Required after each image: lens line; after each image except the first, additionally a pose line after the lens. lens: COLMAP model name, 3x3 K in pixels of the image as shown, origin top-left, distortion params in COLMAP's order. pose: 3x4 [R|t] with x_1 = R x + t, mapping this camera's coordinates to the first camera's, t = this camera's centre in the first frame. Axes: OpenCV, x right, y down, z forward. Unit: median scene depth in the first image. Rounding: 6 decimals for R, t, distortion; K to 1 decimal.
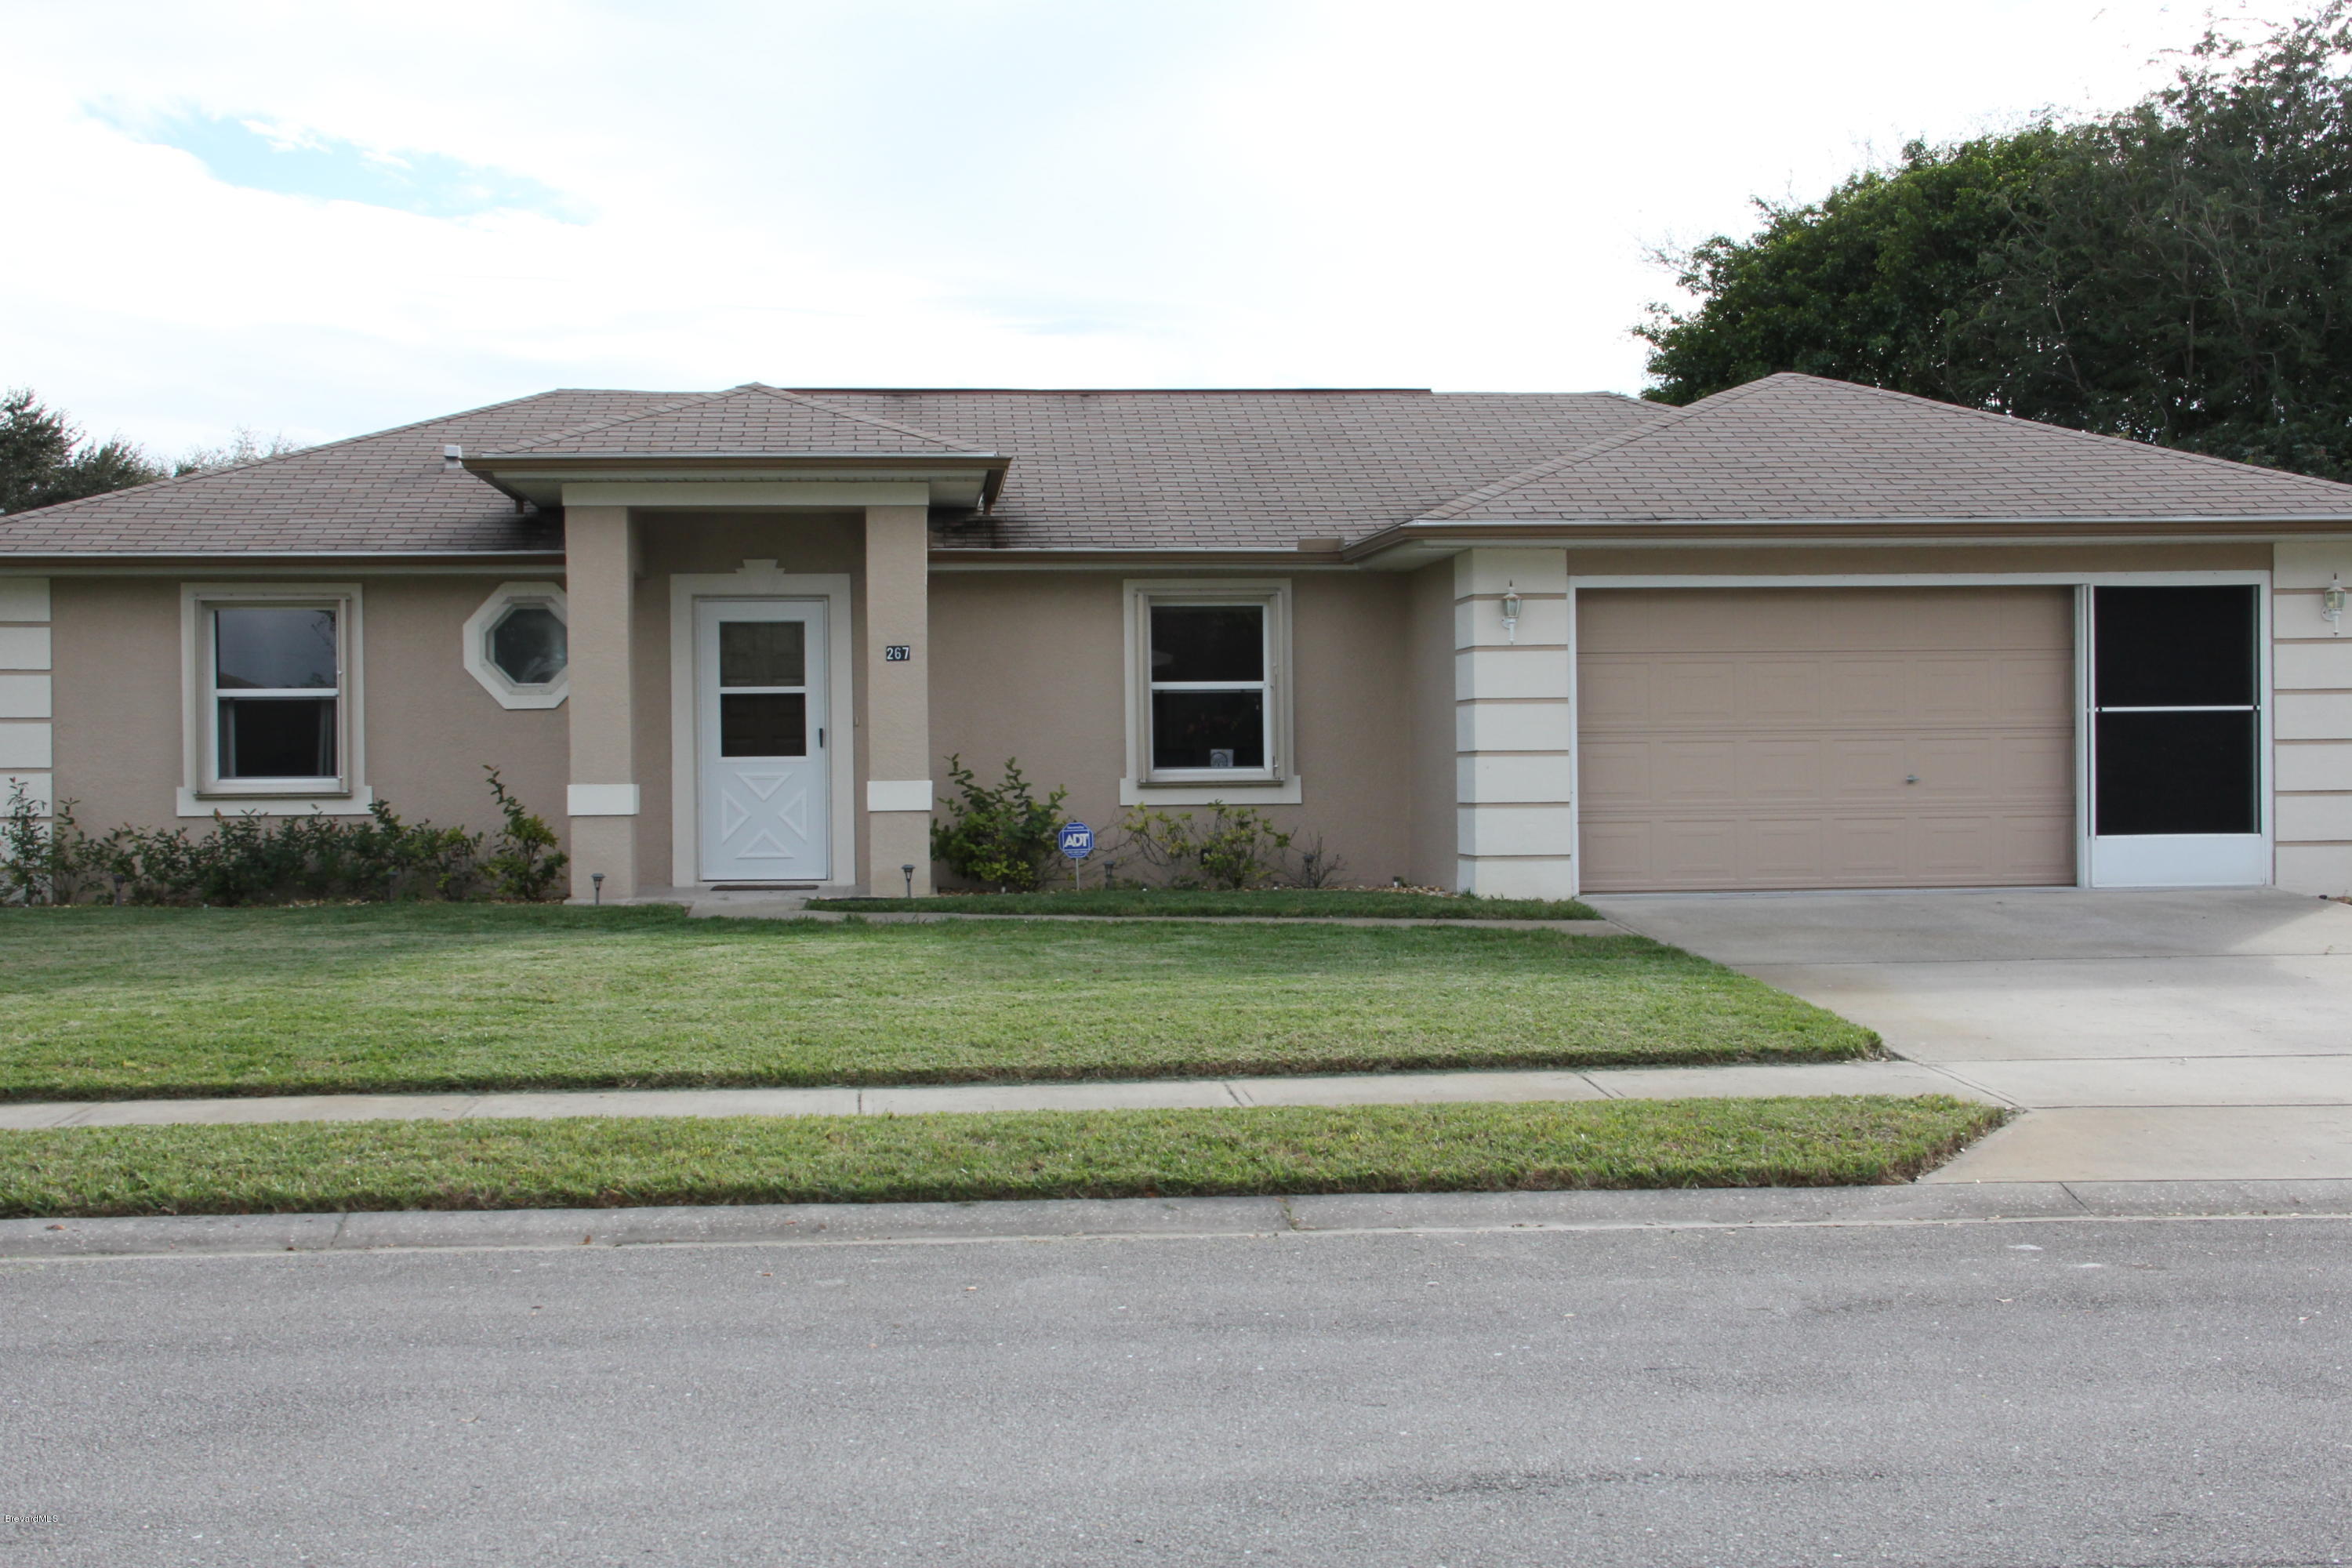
lens RADIAL K [[2764.6, 0, 1176.0], [0, 2764.6, 784.0], [0, 0, 1]] dist [0.067331, 0.020672]
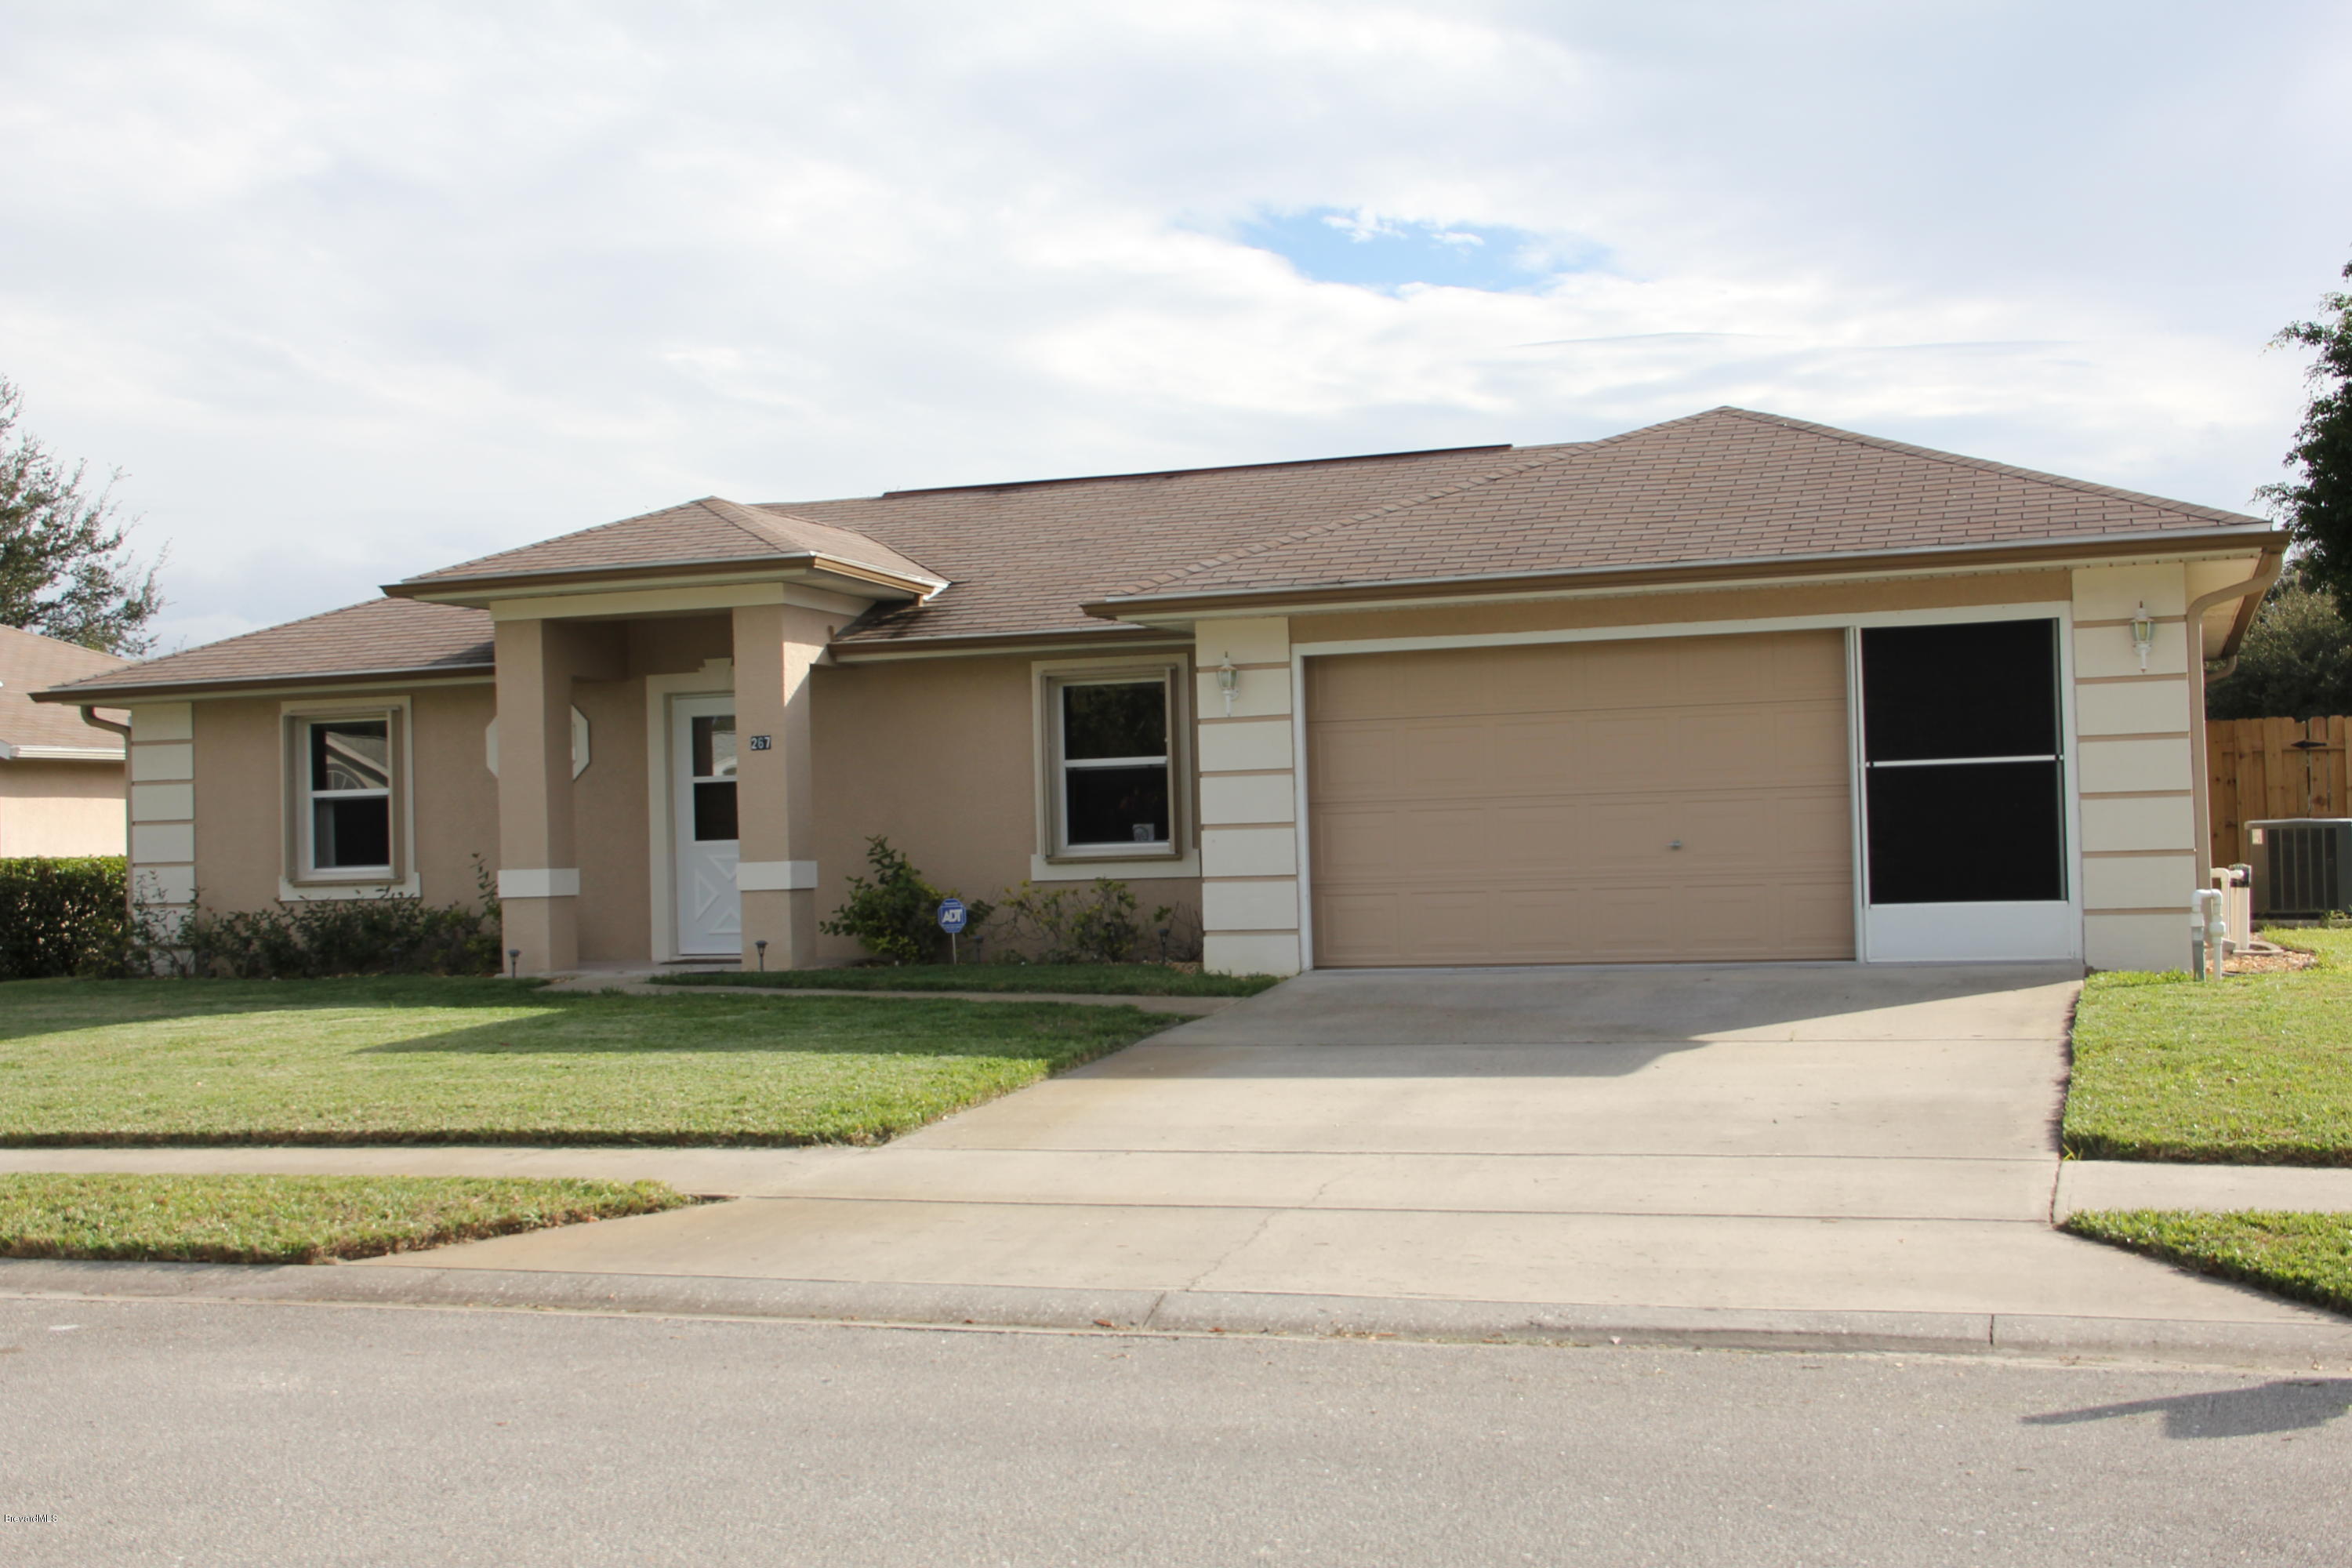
lens RADIAL K [[2764.6, 0, 1176.0], [0, 2764.6, 784.0], [0, 0, 1]] dist [0.067331, 0.020672]
pose [[0.913519, -0.025777, -0.405978, 0.469670], [0.017024, 0.999539, -0.025156, -0.001643], [0.406439, 0.016069, 0.913537, 0.086147]]
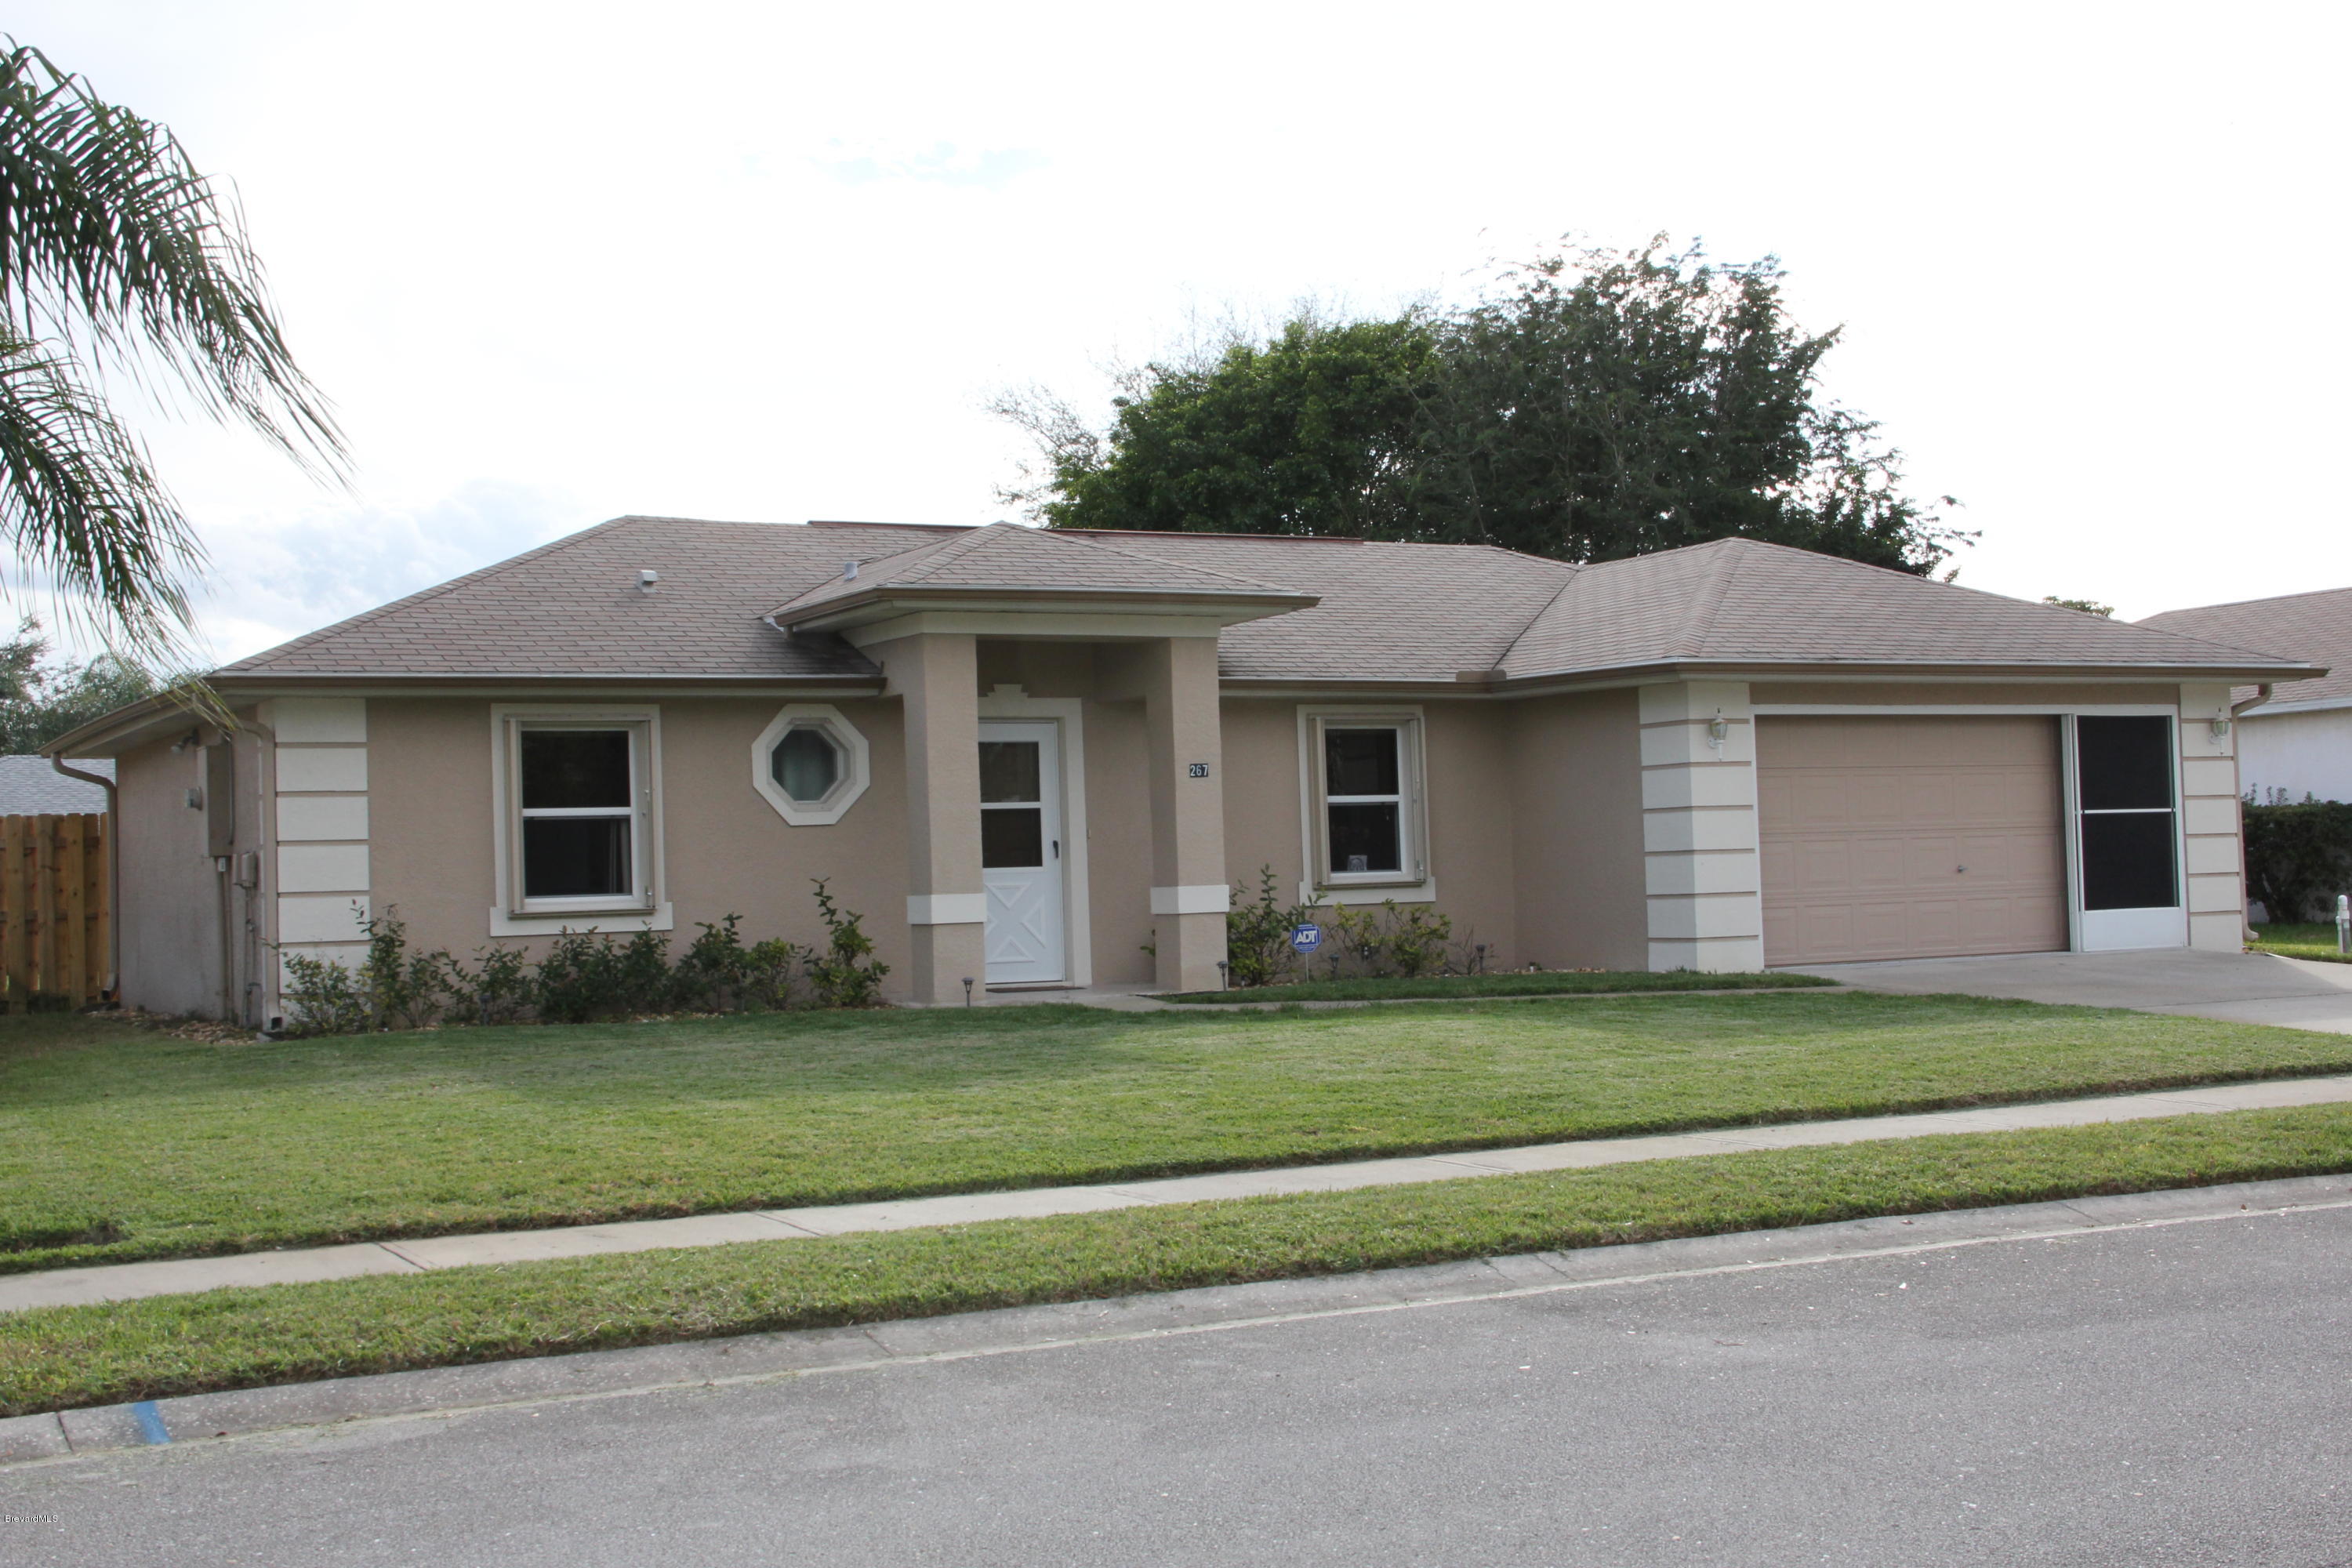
lens RADIAL K [[2835.5, 0, 1176.0], [0, 2835.5, 784.0], [0, 0, 1]] dist [0.074249, -0.008850]
pose [[0.916499, -0.004571, 0.400010, -0.550978], [0.023352, 0.998841, -0.042090, 0.005714], [-0.399354, 0.047917, 0.915544, -0.034259]]
